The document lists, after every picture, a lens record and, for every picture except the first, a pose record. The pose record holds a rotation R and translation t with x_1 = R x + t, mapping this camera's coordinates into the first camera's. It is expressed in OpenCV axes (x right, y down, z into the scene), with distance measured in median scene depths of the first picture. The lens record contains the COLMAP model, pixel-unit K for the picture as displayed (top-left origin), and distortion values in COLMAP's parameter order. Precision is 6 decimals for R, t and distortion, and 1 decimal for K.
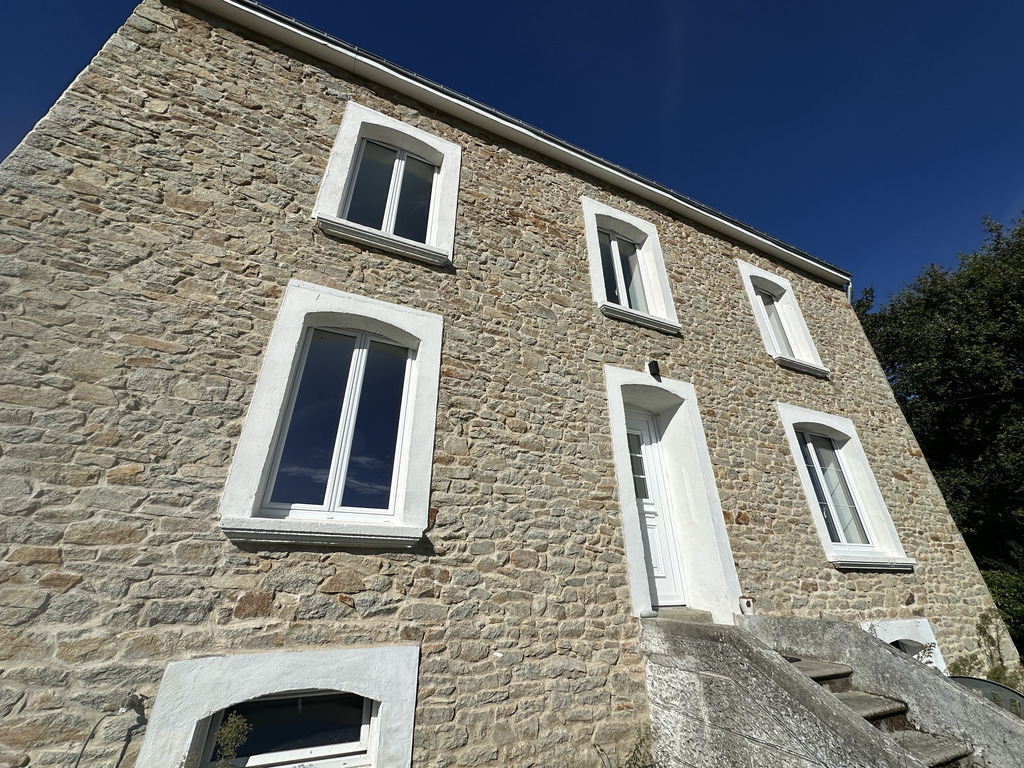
lens RADIAL K [[406.0, 0, 512.3], [0, 406.0, 380.9], [0, 0, 1]] dist [-0.002965, 0.000174]
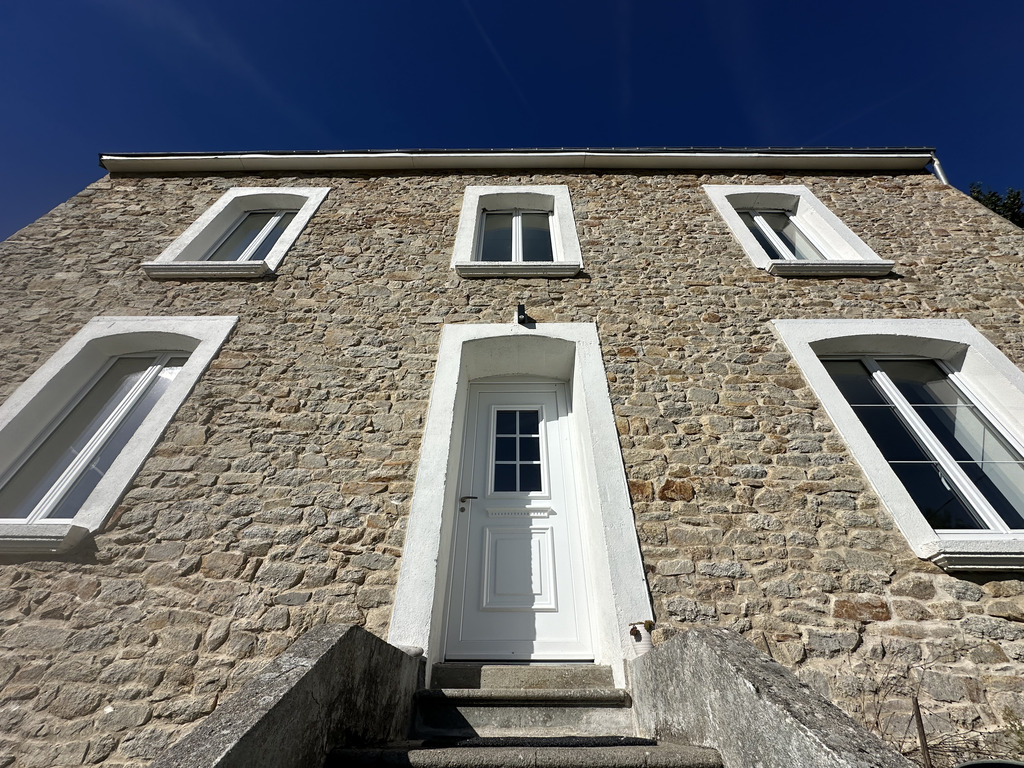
lens RADIAL K [[406.0, 0, 512.3], [0, 406.0, 380.9], [0, 0, 1]] dist [-0.002965, 0.000174]
pose [[0.910112, -0.264723, -0.318775, 0.568610], [0.180949, 0.945996, -0.268979, 0.298419], [0.372765, 0.187119, 0.908863, 0.353496]]
